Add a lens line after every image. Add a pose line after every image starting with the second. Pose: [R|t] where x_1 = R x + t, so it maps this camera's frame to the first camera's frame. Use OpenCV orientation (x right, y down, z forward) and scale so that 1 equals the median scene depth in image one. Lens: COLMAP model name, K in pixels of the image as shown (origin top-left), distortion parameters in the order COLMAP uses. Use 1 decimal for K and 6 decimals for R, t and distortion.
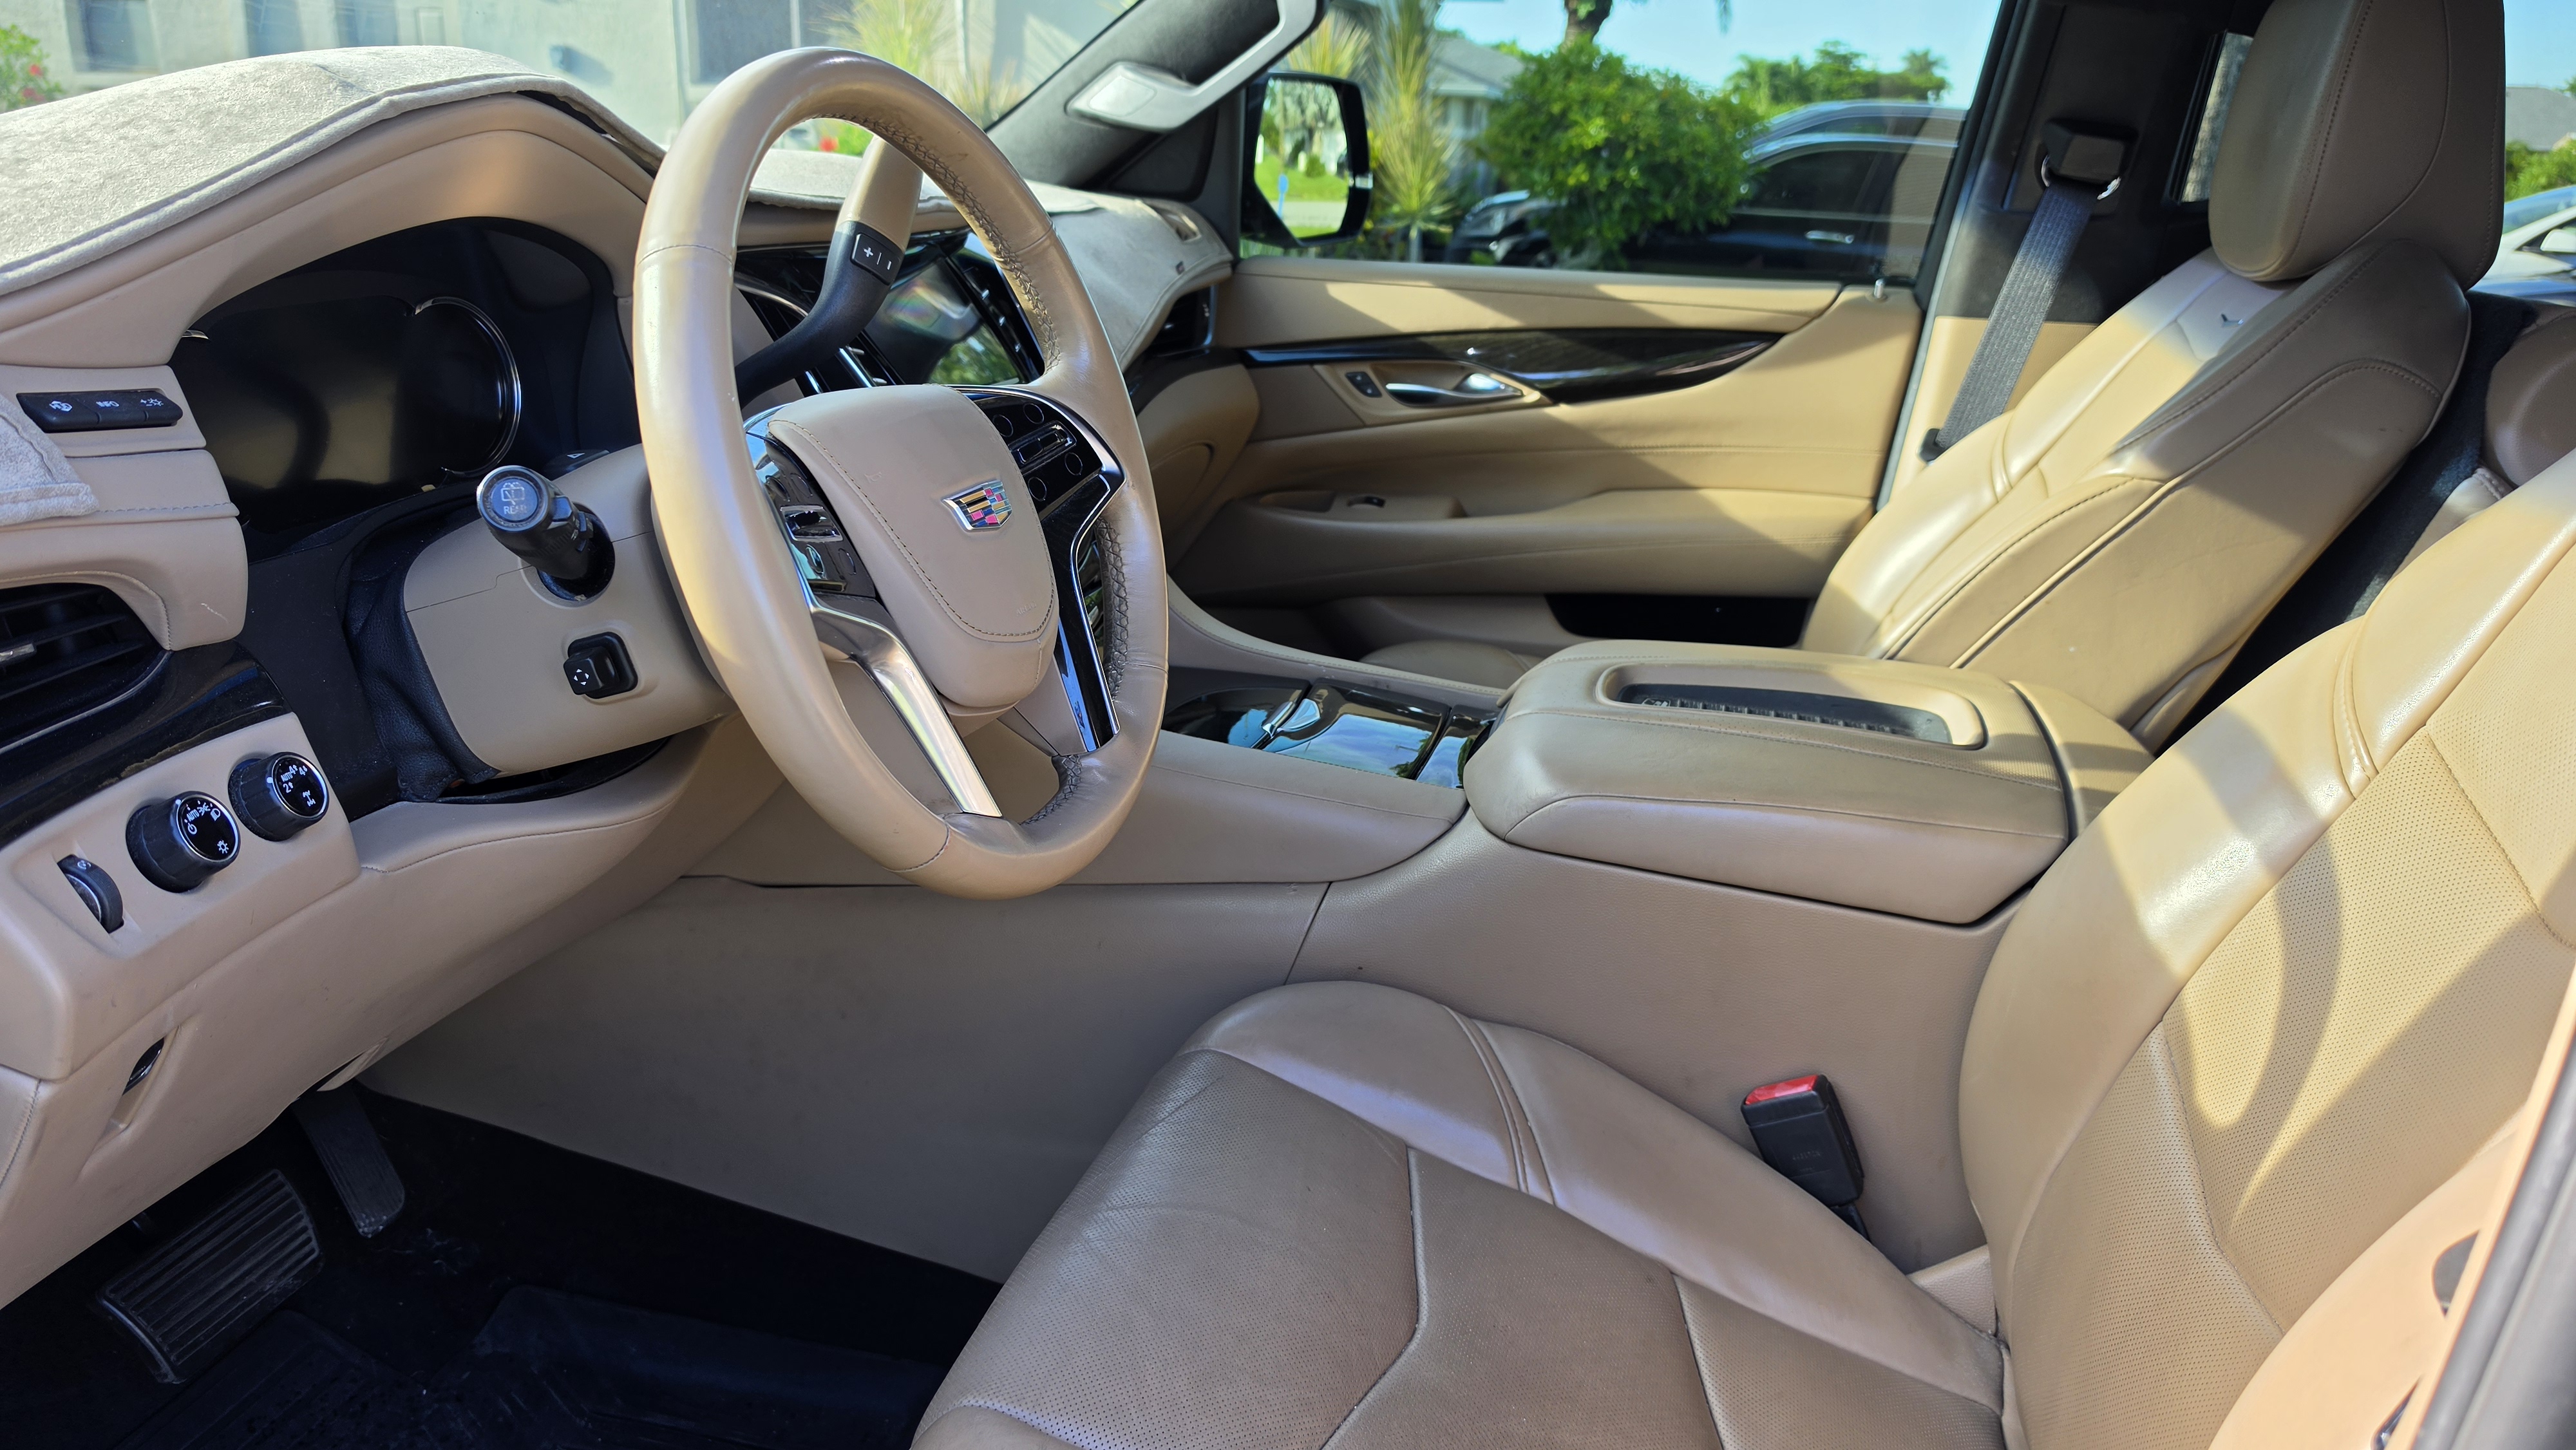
lens RADIAL K [[1805.0, 0, 1288.0], [0, 1805.0, 725.0], [0, 0, 1]] dist [0.007040, -0.039724]
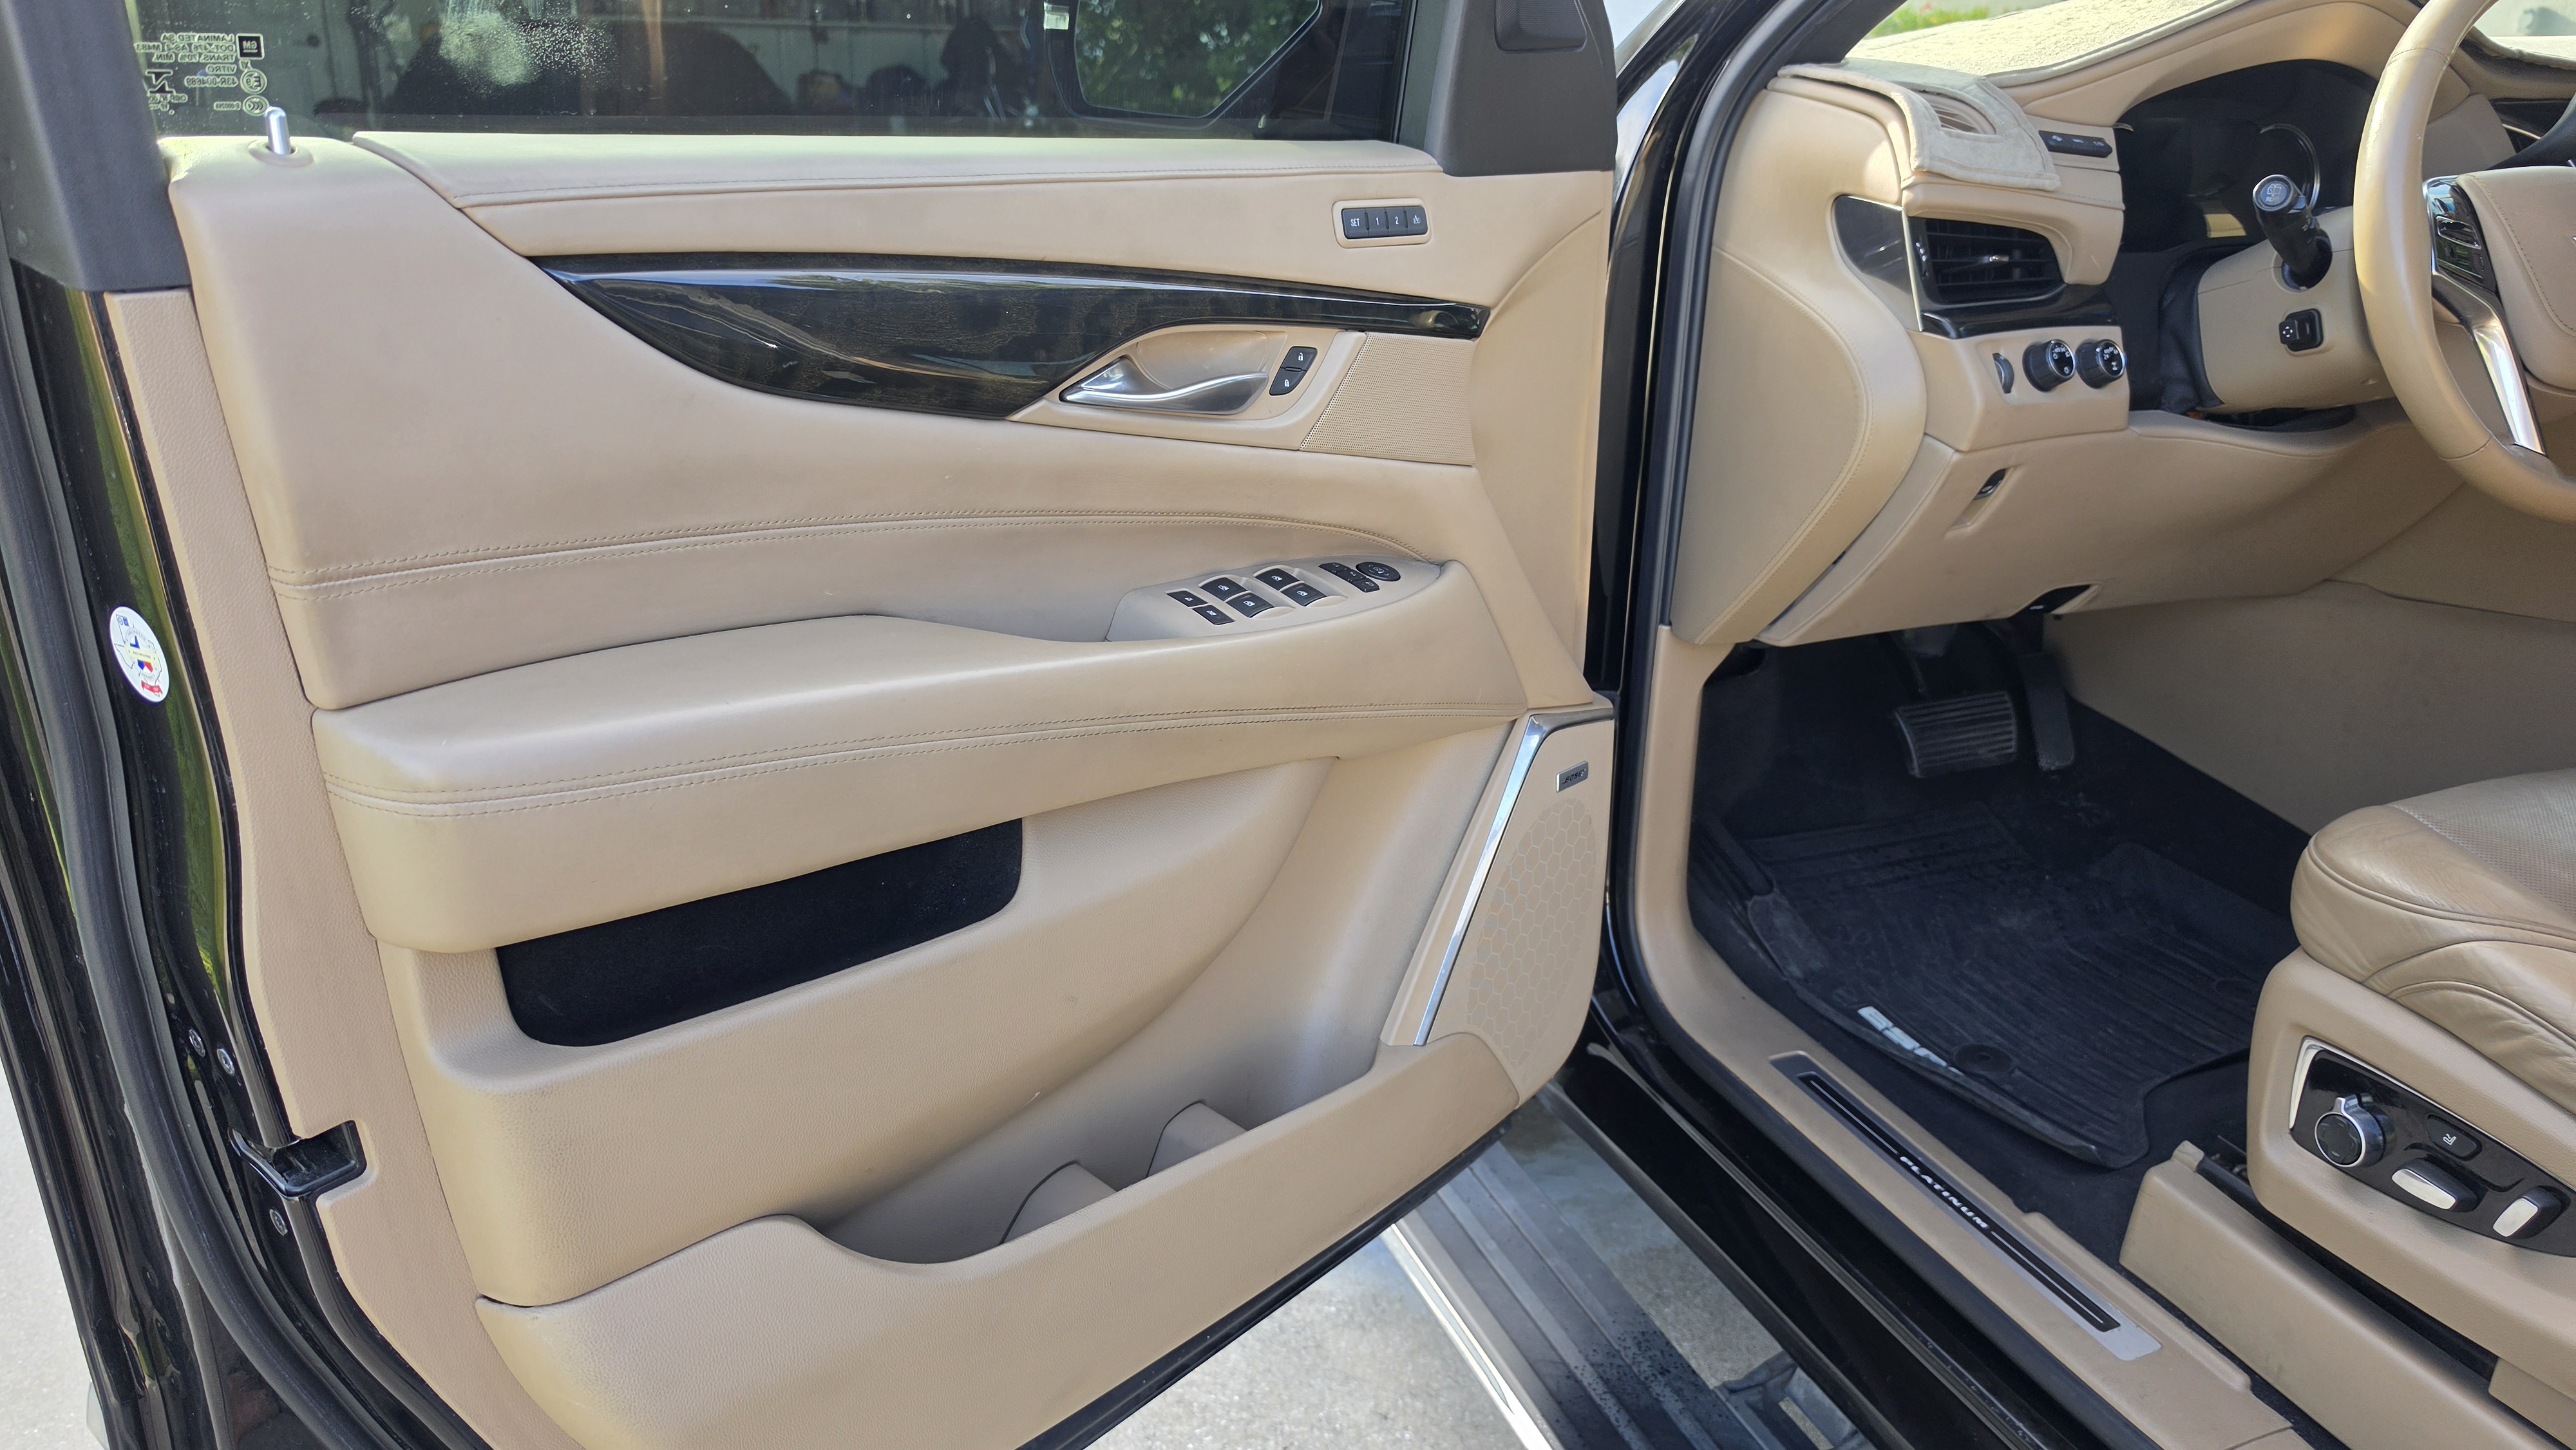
lens RADIAL K [[1805.0, 0, 1288.0], [0, 1805.0, 725.0], [0, 0, 1]] dist [0.007040, -0.039724]
pose [[0.584769, 0.256812, -0.769476, 0.309833], [-0.244782, 0.960211, 0.134446, 0.231944], [0.773387, 0.109734, 0.624365, -0.496182]]
